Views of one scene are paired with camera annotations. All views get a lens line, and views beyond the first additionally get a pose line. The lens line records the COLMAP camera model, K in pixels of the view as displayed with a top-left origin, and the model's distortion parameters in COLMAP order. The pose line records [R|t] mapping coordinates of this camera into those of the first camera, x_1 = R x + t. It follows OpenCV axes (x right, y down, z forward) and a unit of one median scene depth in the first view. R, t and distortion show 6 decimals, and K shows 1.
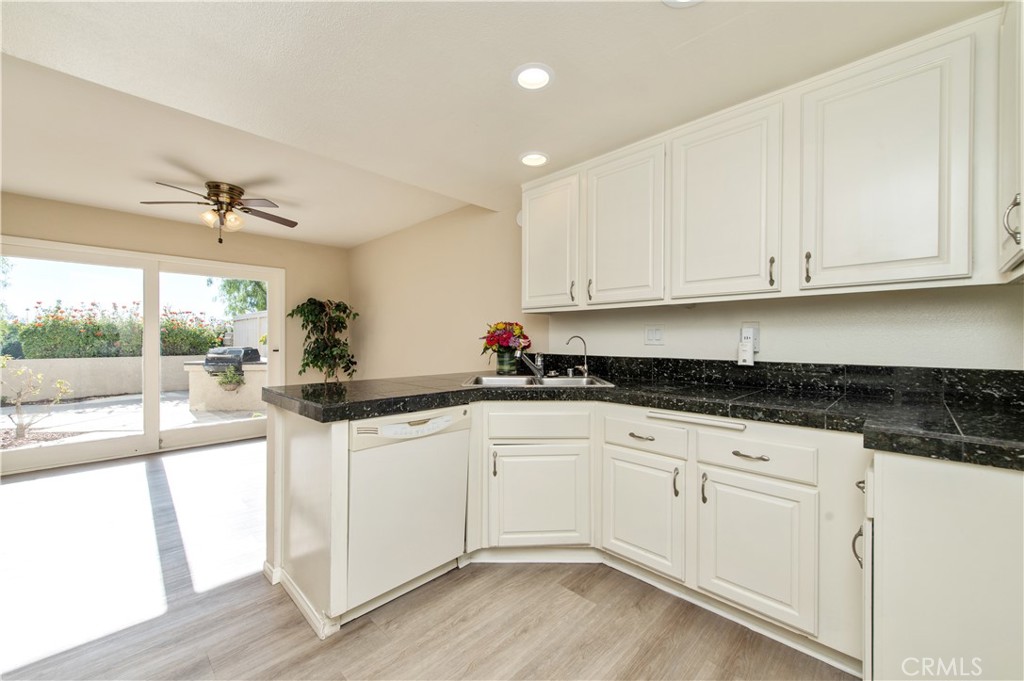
lens RADIAL K [[398.3, 0, 512.0], [0, 398.3, 340.5], [0, 0, 1]] dist [0.016738, -0.005026]
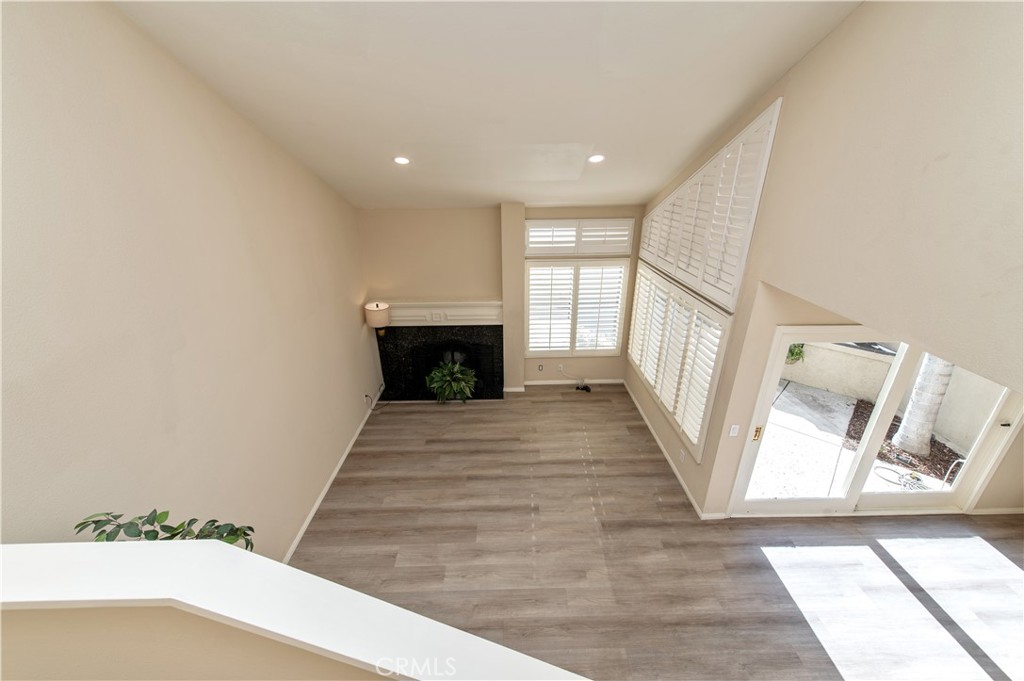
lens RADIAL K [[398.3, 0, 512.0], [0, 398.3, 340.5], [0, 0, 1]] dist [0.016738, -0.005026]
pose [[0.714409, 0.271329, -0.644981, -1.979303], [0.004416, 0.919992, 0.391912, -1.015620], [0.699715, -0.282833, 0.656052, -0.166499]]
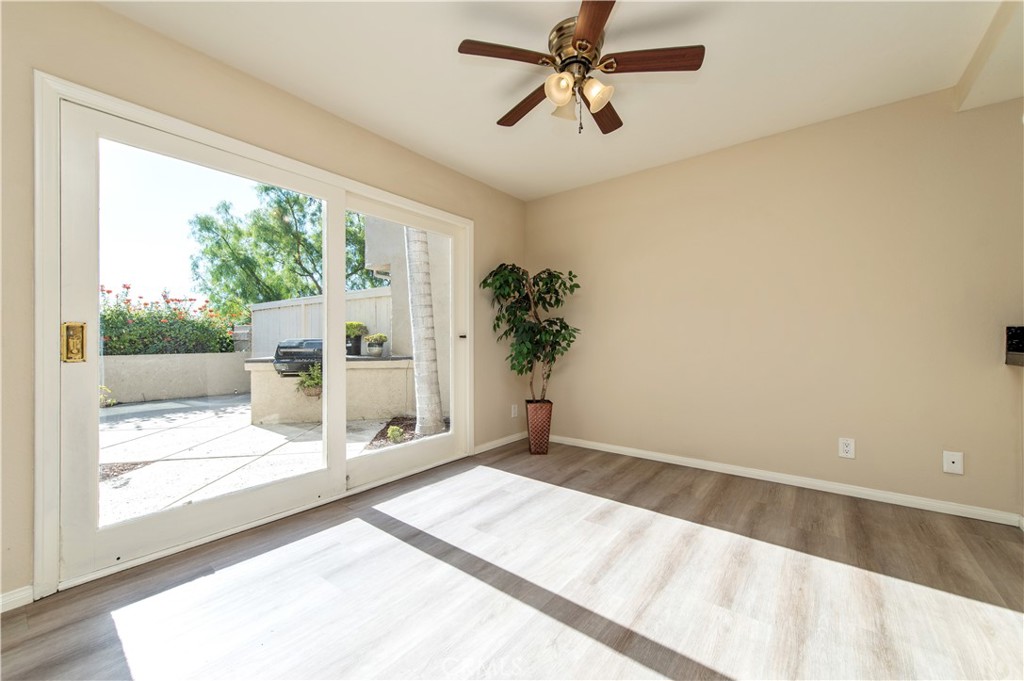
lens RADIAL K [[400.3, 0, 511.9], [0, 400.3, 337.9], [0, 0, 1]] dist [0.016266, -0.005133]
pose [[0.994152, -0.002787, 0.107957, -1.433997], [0.003717, 0.999958, -0.008413, 0.083138], [-0.107929, 0.008765, 0.994120, 0.736422]]
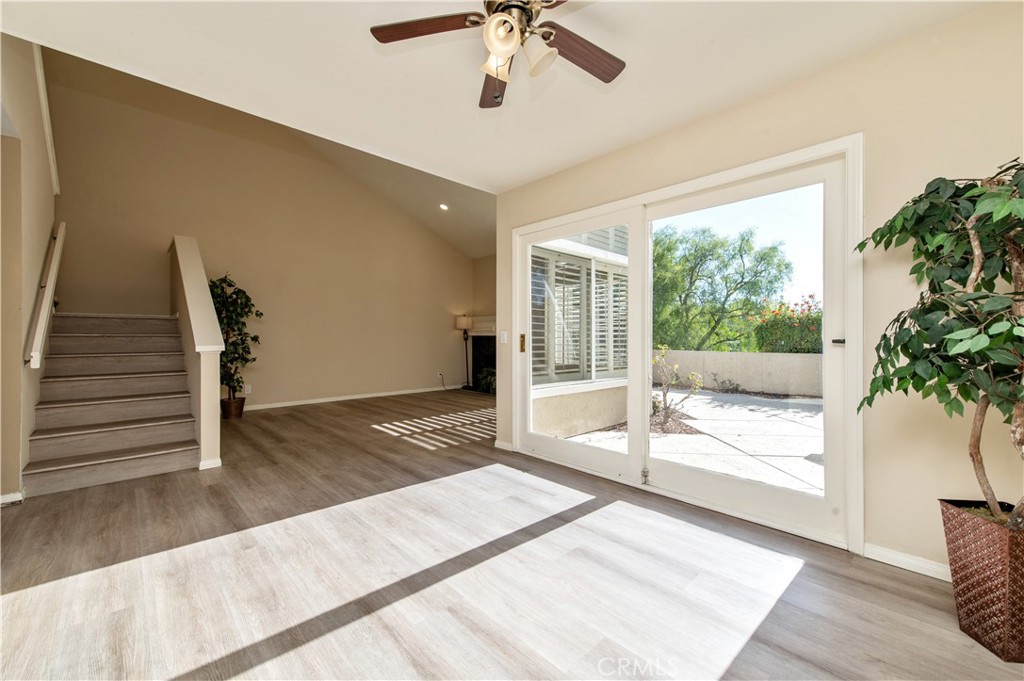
lens RADIAL K [[402.0, 0, 510.2], [0, 402.0, 337.4], [0, 0, 1]] dist [0.009027, 0.000021]
pose [[-0.034320, -0.001431, -0.999410, -0.408680], [-0.009942, 0.999950, -0.001091, 0.063466], [0.999361, 0.009899, -0.034333, 1.687682]]
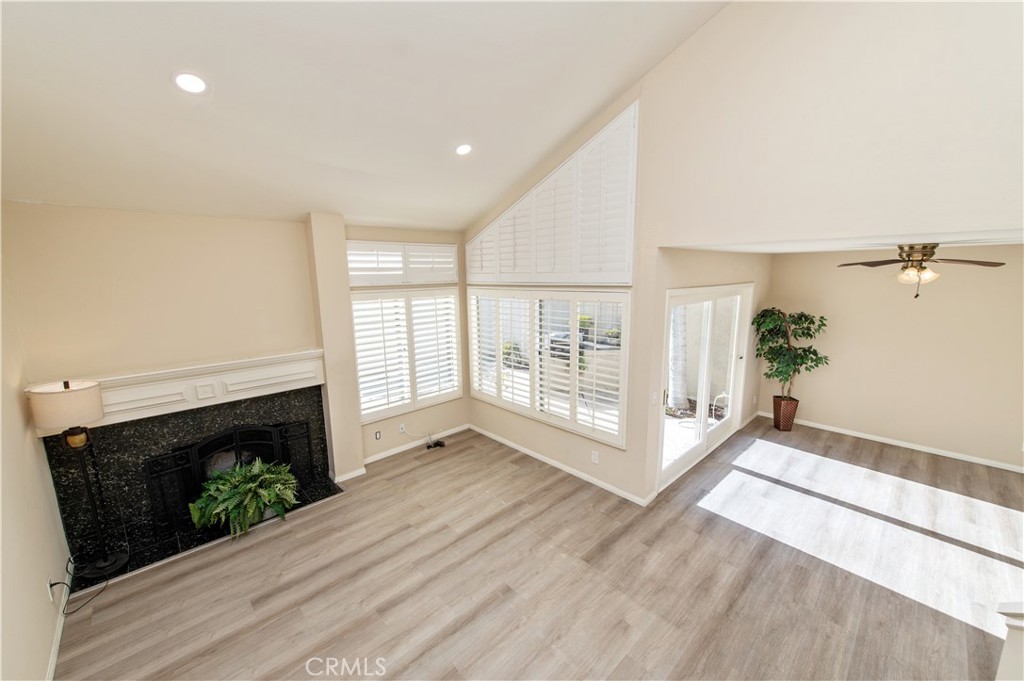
lens RADIAL K [[399.3, 0, 513.0], [0, 399.3, 341.6], [0, 0, 1]] dist [0.017147, -0.005274]
pose [[0.999345, -0.003717, -0.035995, -2.908787], [0.009815, 0.985264, 0.170761, -0.526903], [0.034830, -0.171002, 0.984655, -0.232724]]
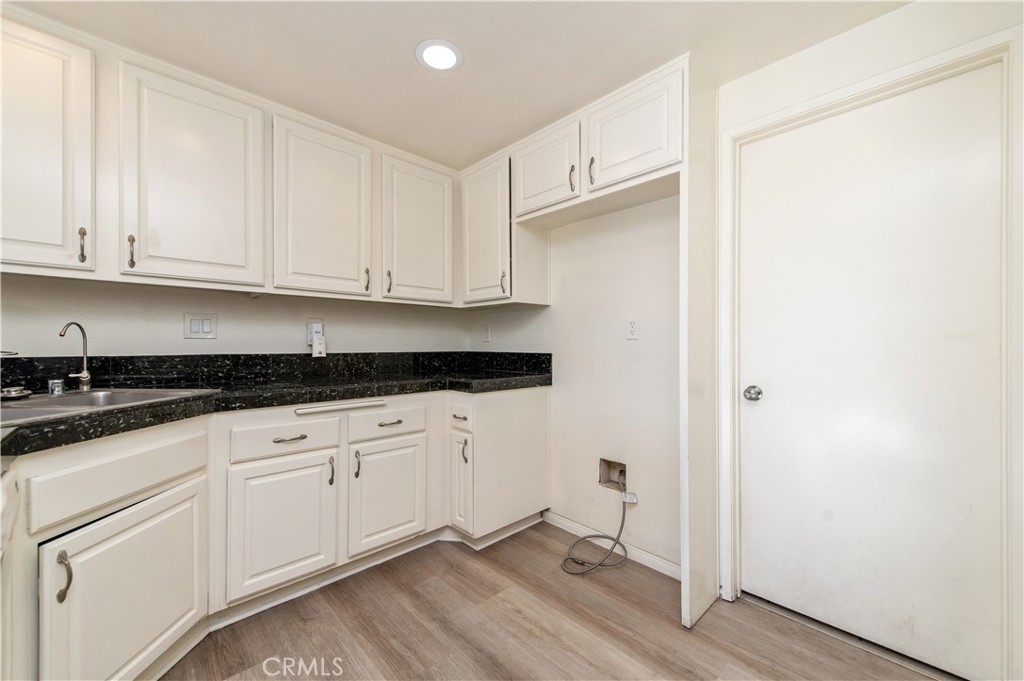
lens RADIAL K [[399.3, 0, 513.0], [0, 399.3, 341.6], [0, 0, 1]] dist [0.017147, -0.005274]
pose [[0.037062, 0.003992, 0.999305, -0.524450], [-0.000761, 0.999992, -0.003967, 0.024364], [-0.999313, -0.000613, 0.037065, 0.437344]]
